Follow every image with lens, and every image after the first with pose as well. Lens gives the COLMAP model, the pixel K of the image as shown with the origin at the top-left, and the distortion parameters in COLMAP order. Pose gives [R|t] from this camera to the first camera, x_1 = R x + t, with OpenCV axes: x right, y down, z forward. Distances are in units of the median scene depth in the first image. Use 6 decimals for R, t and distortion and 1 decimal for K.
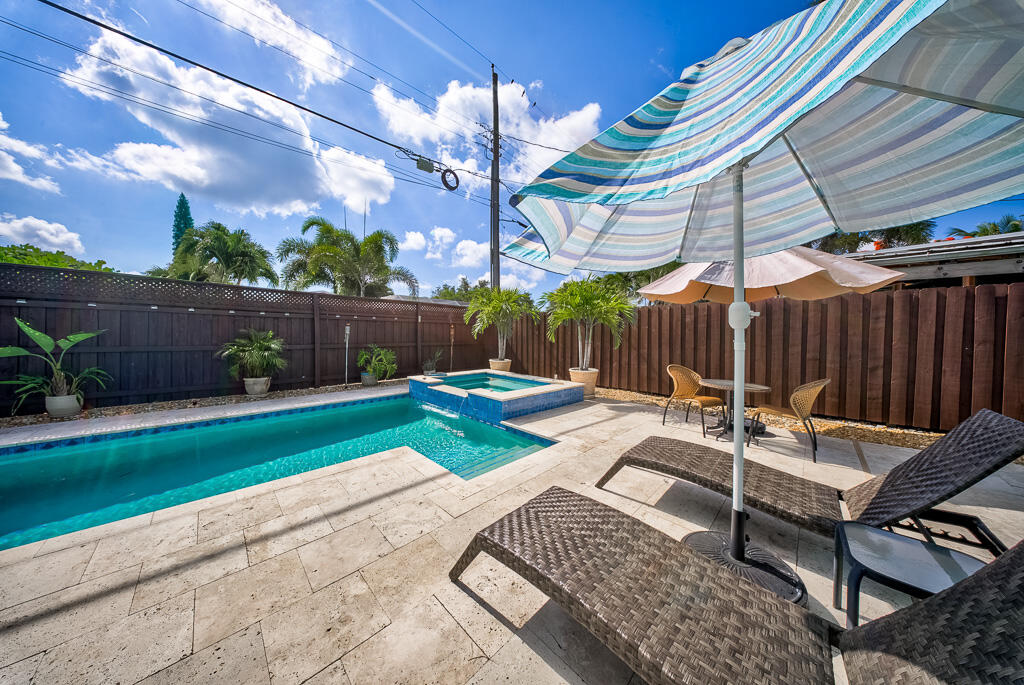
lens RADIAL K [[299.5, 0, 512.0], [0, 299.5, 342.5], [0, 0, 1]] dist [-0.008771, 0.000011]
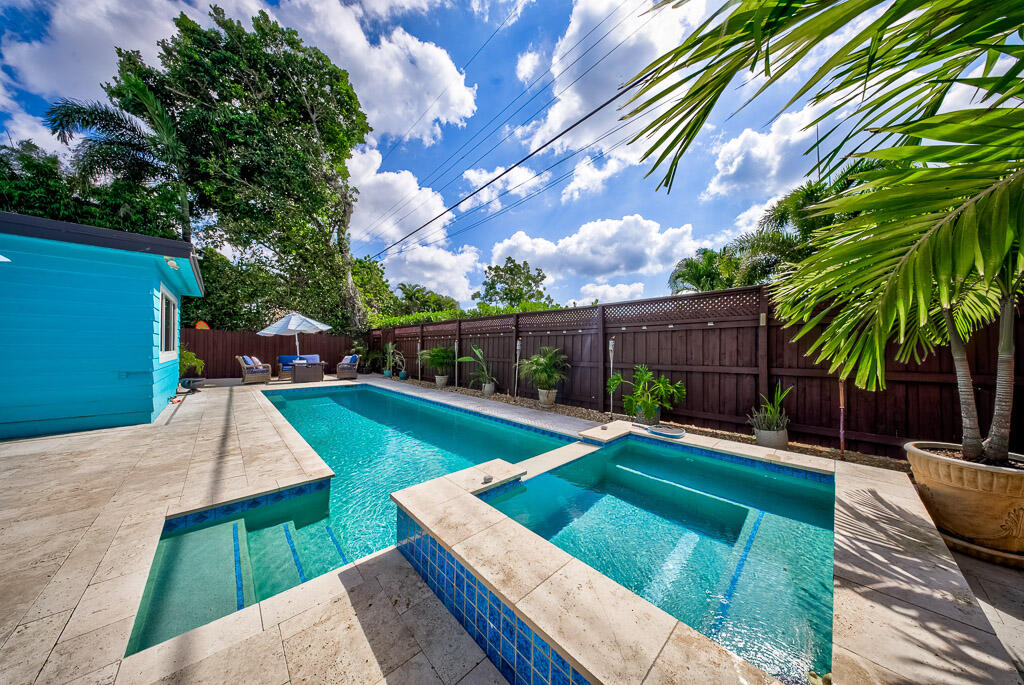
lens RADIAL K [[305.0, 0, 512.7], [0, 305.0, 343.9], [0, 0, 1]] dist [-0.001359, -0.000078]
pose [[-0.041842, -0.031024, -0.998642, 0.797276], [-0.030009, 0.999106, -0.029781, -0.041585], [0.998673, 0.028722, -0.042736, 2.291341]]
